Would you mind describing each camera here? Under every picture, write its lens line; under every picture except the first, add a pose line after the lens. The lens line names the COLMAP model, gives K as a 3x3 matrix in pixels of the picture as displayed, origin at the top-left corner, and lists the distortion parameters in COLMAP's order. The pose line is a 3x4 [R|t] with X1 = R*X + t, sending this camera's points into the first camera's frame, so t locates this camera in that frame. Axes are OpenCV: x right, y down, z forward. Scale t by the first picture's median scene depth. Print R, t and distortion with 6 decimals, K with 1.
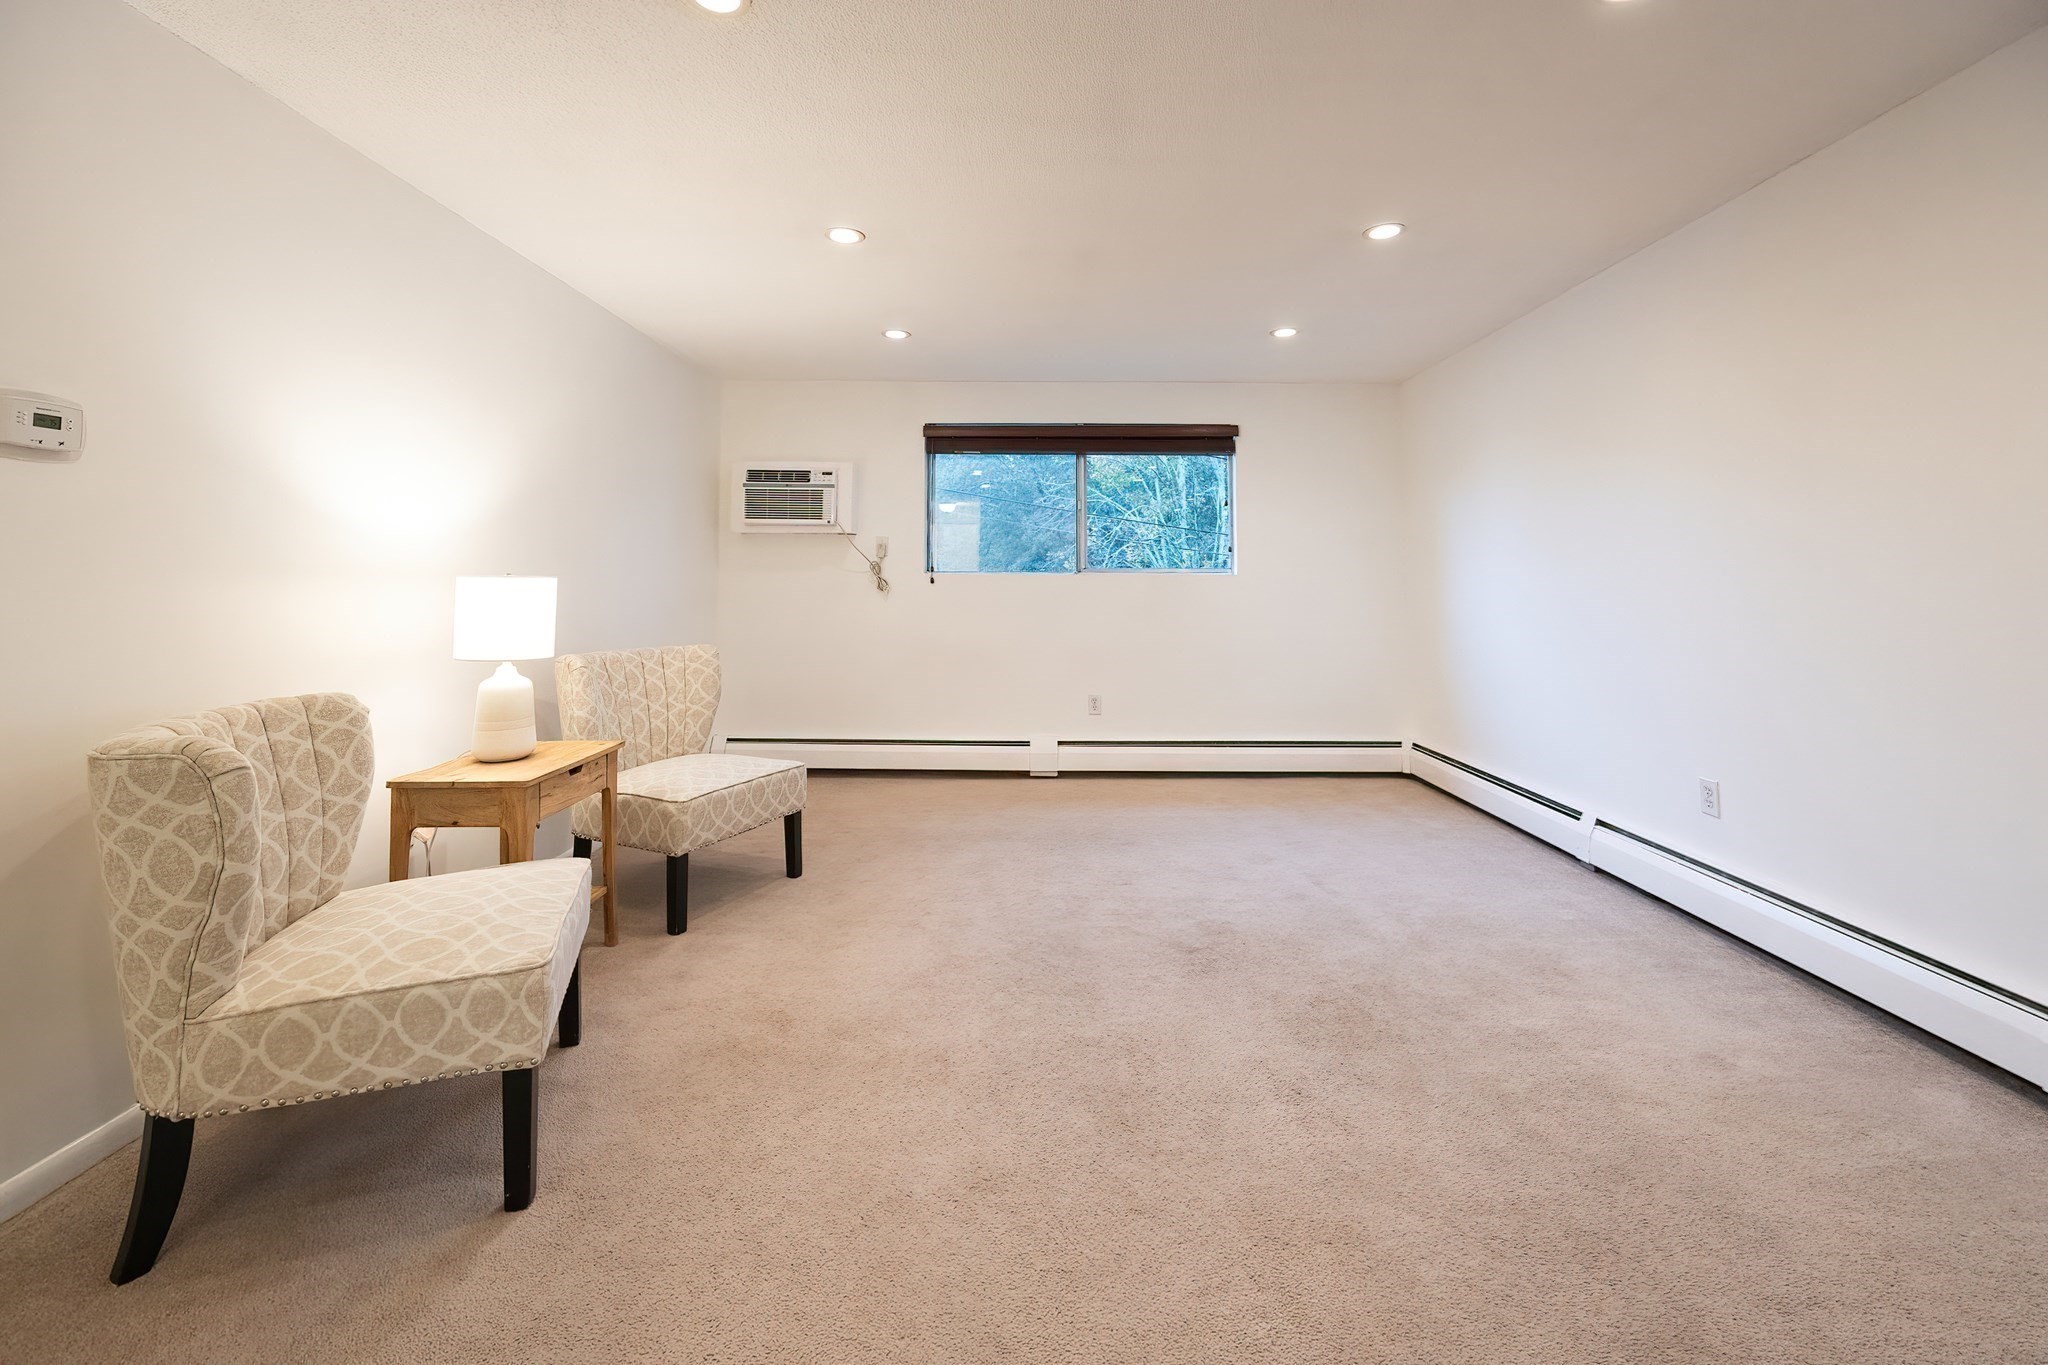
lens RADIAL K [[825.9, 0, 1025.2], [0, 825.9, 533.4], [0, 0, 1]] dist [-0.001039, -0.000150]
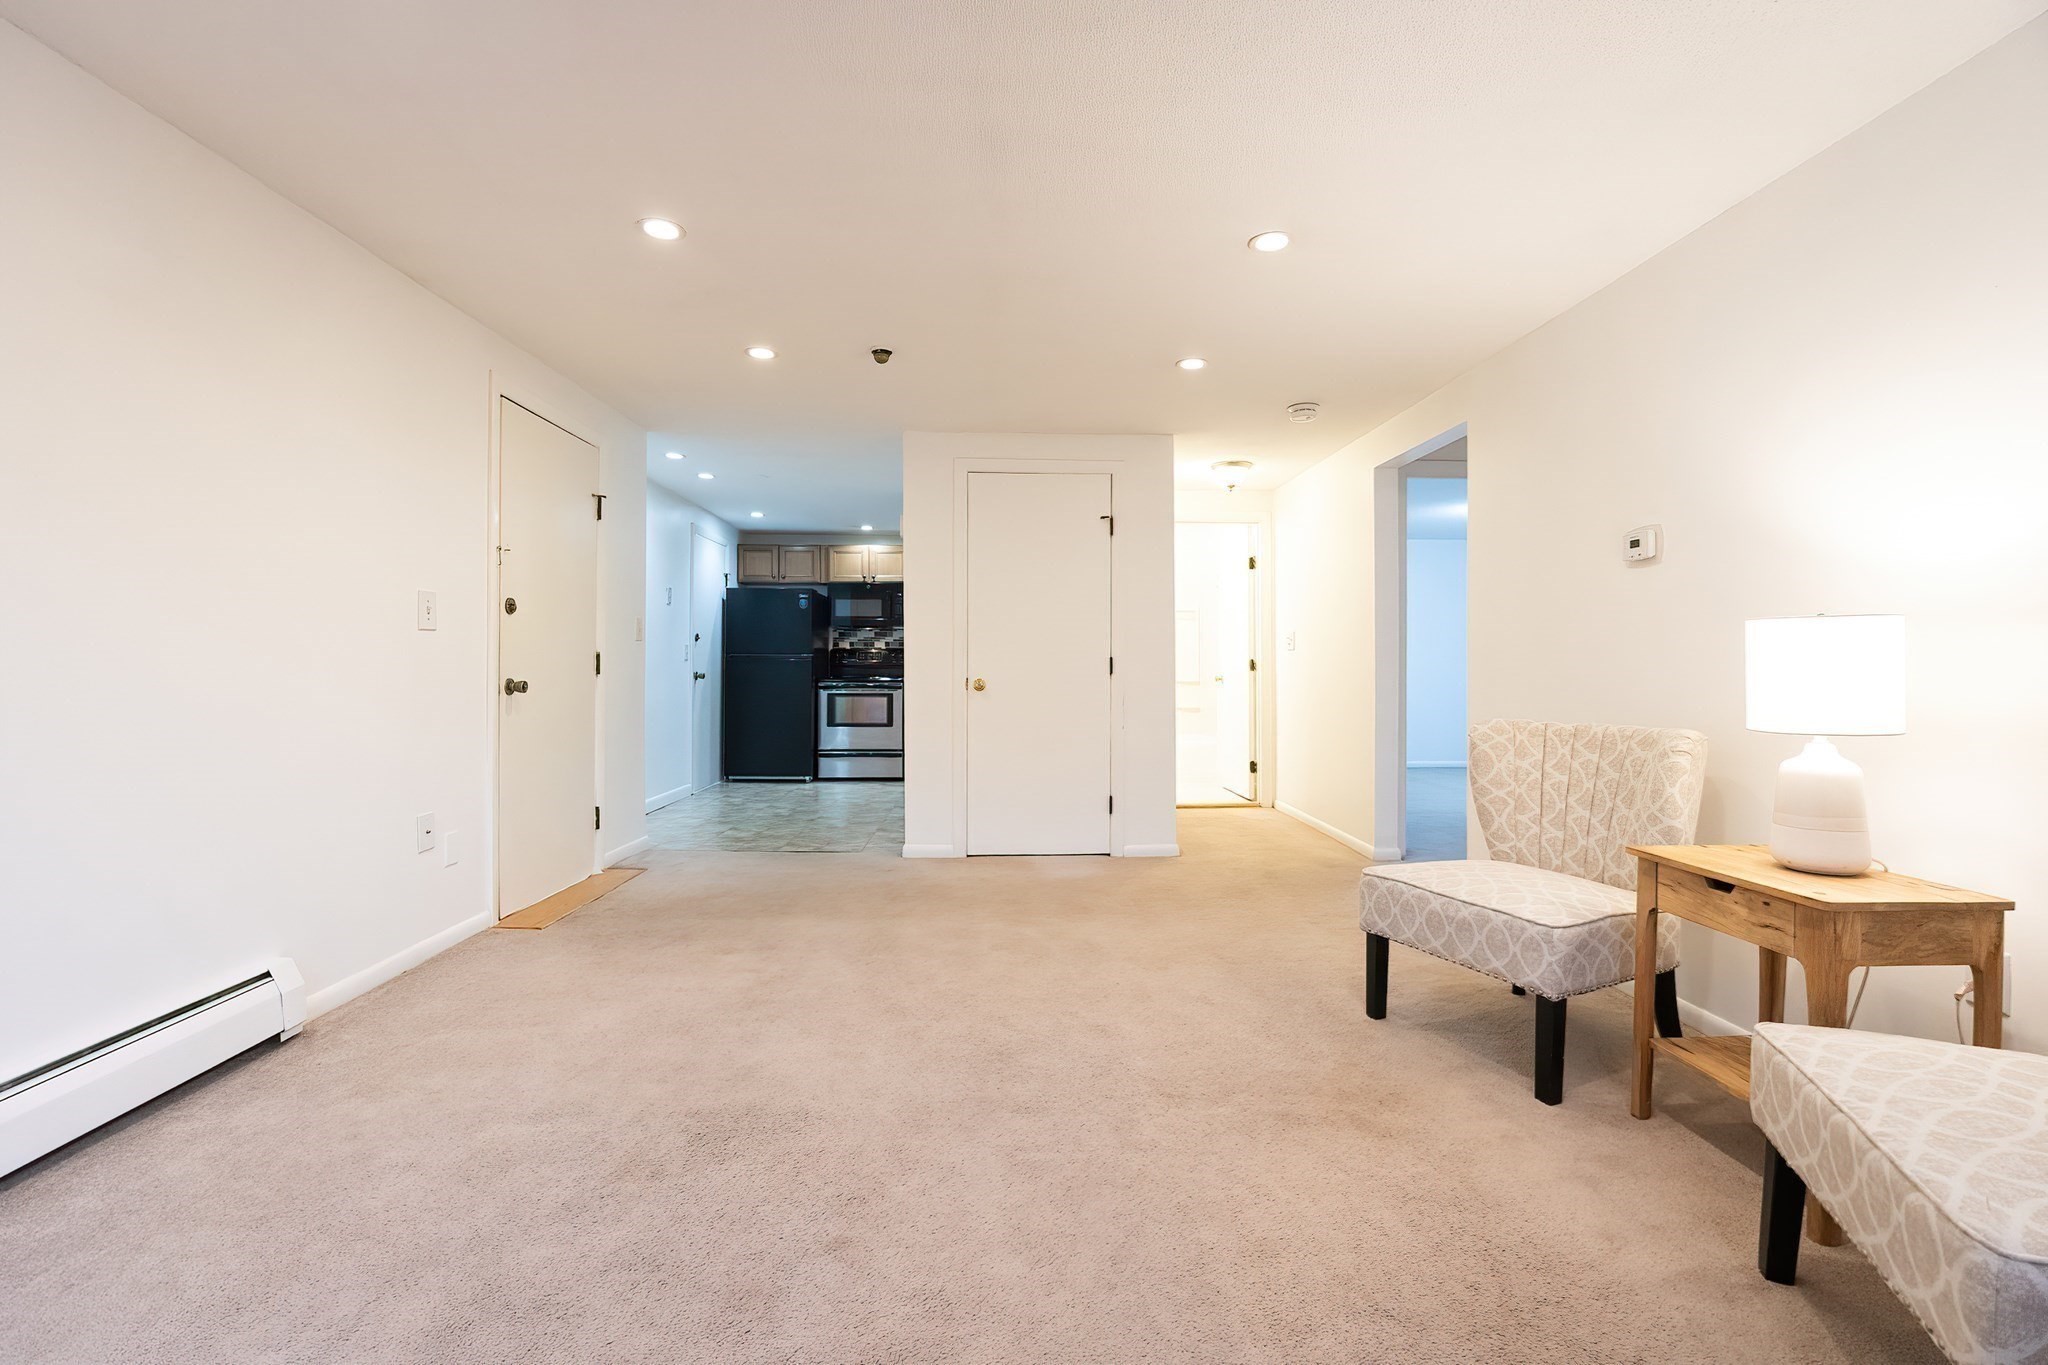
lens RADIAL K [[875.4, 0, 1032.8], [0, 875.4, 661.5], [0, 0, 1]] dist [-0.008235, 0.000524]
pose [[-0.999163, -0.003425, -0.040751, 0.046512], [-0.000856, 0.998020, -0.062890, 0.070141], [0.040886, -0.062803, -0.997188, 0.878100]]
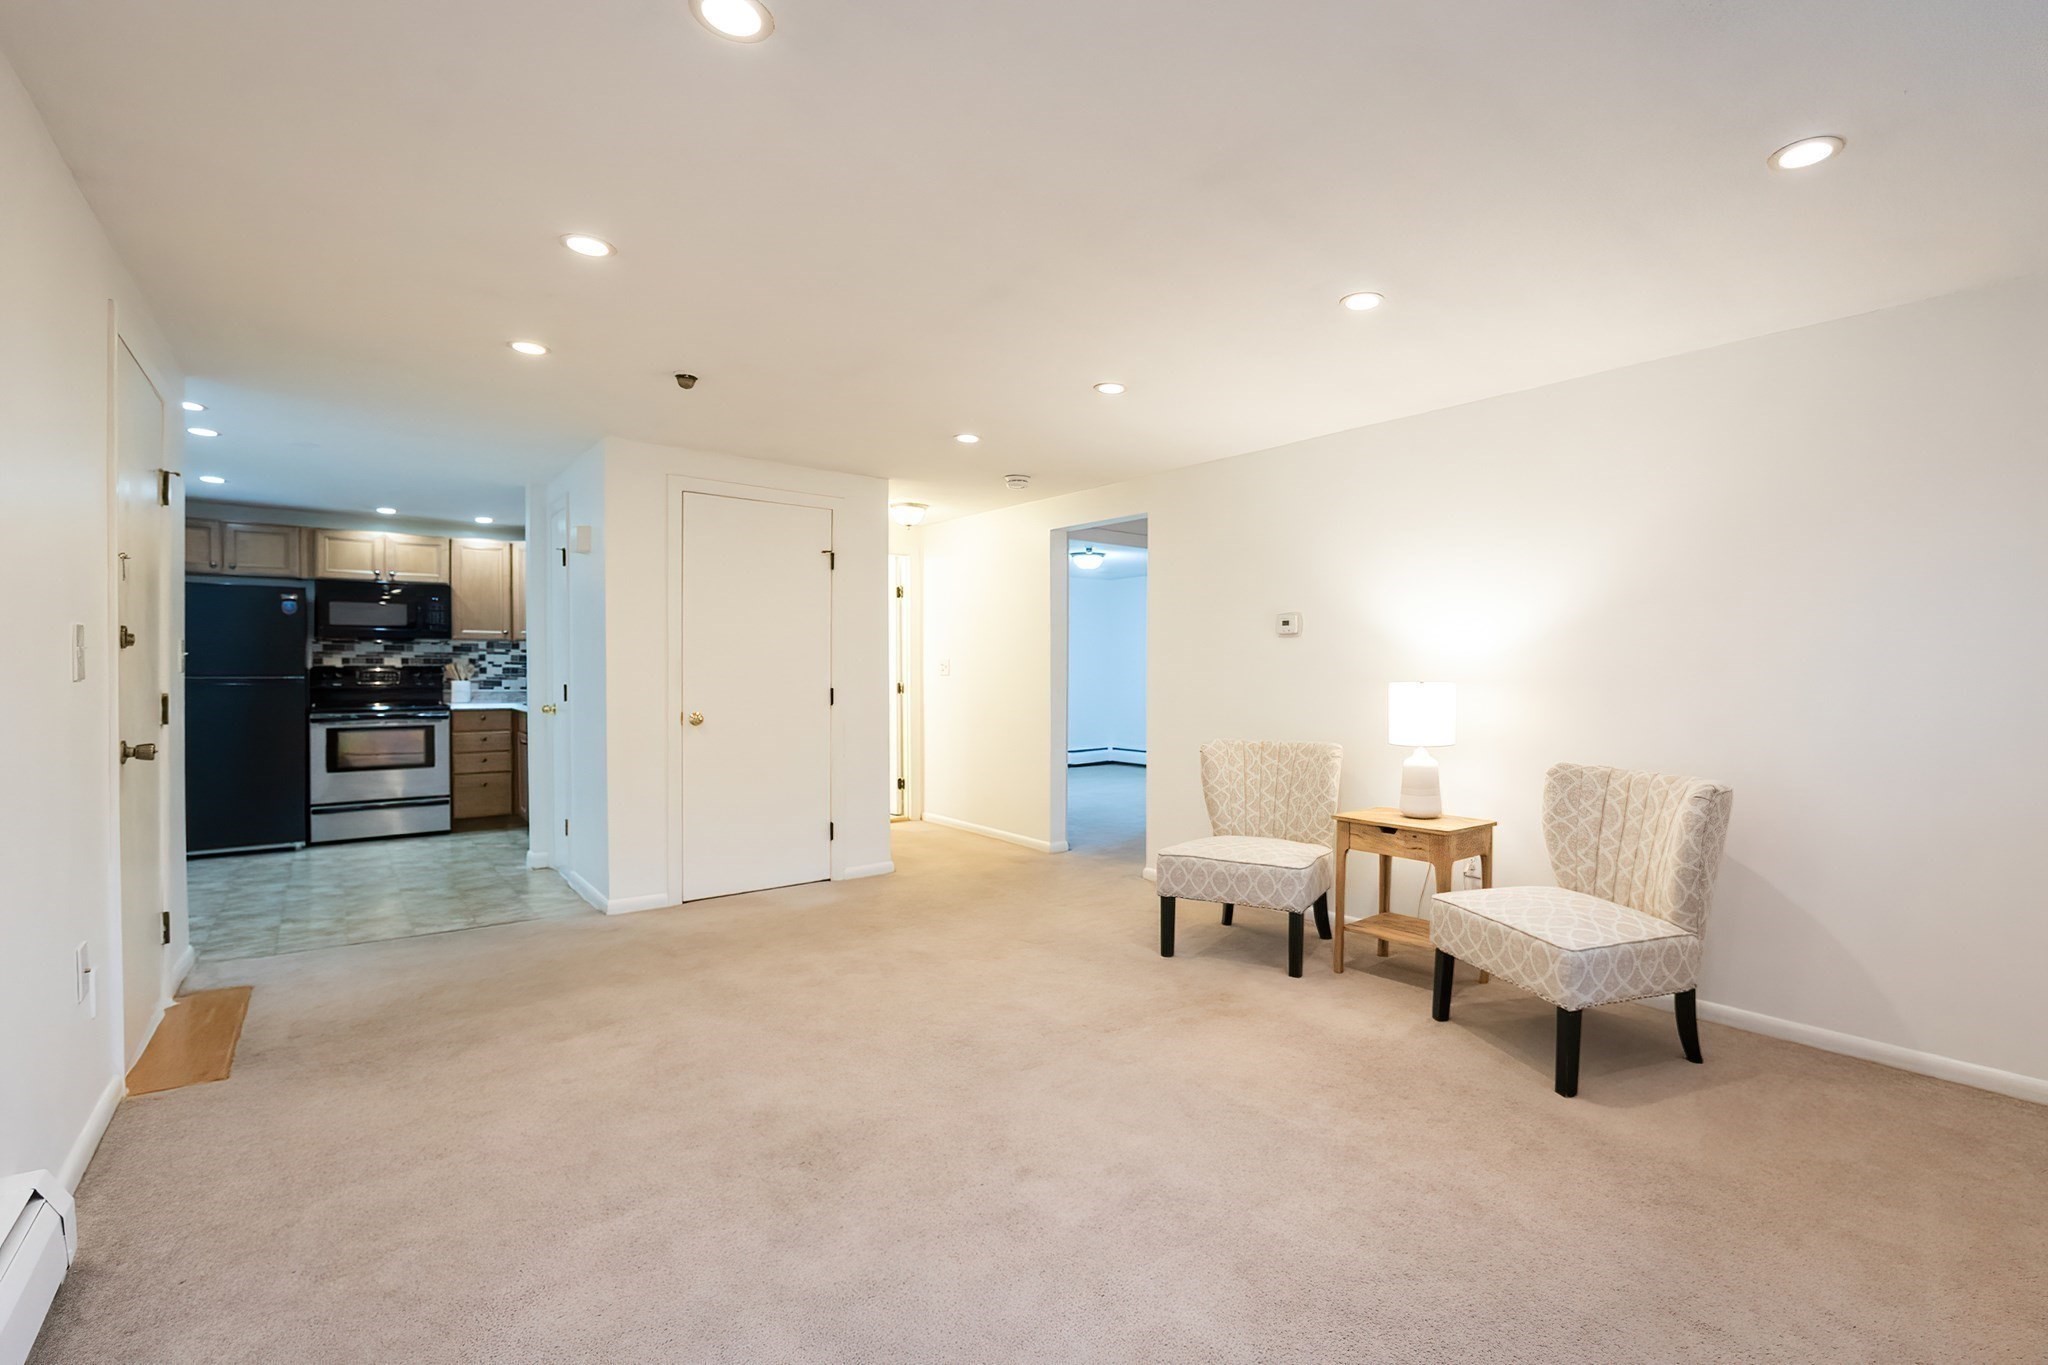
lens RADIAL K [[913.8, 0, 1135.1], [0, 913.8, 677.1], [0, 0, 1]] dist [-0.000629, -0.009927]
pose [[-0.748465, 0.000965, -0.663174, 0.368237], [0.034631, 0.998691, -0.037632, 0.041315], [0.662270, -0.051133, -0.747519, 0.923975]]
